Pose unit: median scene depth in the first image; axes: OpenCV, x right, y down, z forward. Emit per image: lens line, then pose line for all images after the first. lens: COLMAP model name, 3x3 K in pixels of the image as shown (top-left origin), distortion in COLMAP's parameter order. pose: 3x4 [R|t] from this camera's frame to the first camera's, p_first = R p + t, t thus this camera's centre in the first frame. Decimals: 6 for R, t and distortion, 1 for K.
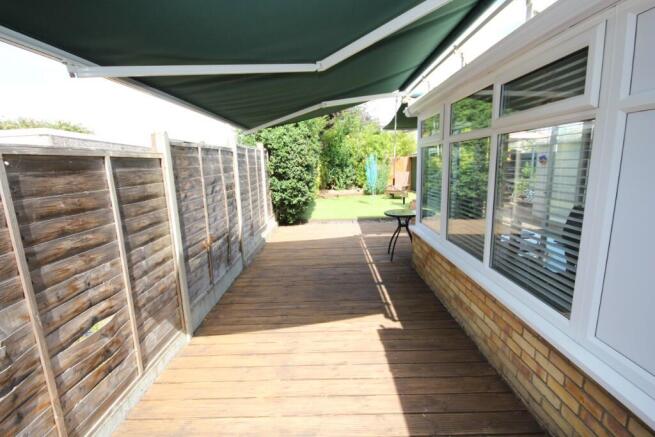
lens RADIAL K [[301.1, 0, 327.9], [0, 301.1, 220.9], [0, 0, 1]] dist [-0.015530, 0.000105]
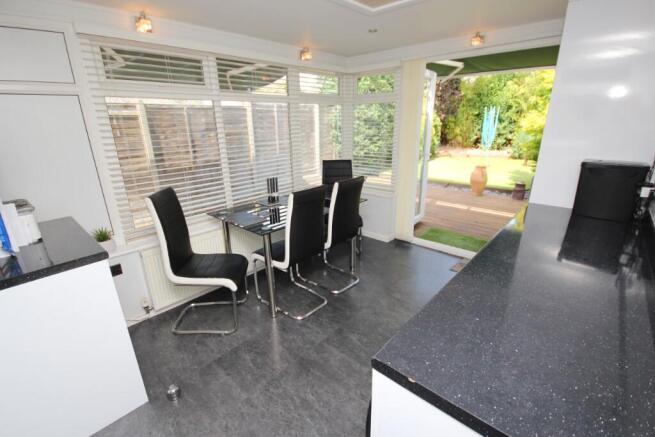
lens RADIAL K [[301.1, 0, 327.9], [0, 301.1, 220.9], [0, 0, 1]] dist [-0.015530, 0.000105]
pose [[0.735386, 0.240175, -0.633659, 0.542680], [-0.138783, 0.968643, 0.206080, -0.039970], [0.663285, -0.063607, 0.745659, 0.118707]]
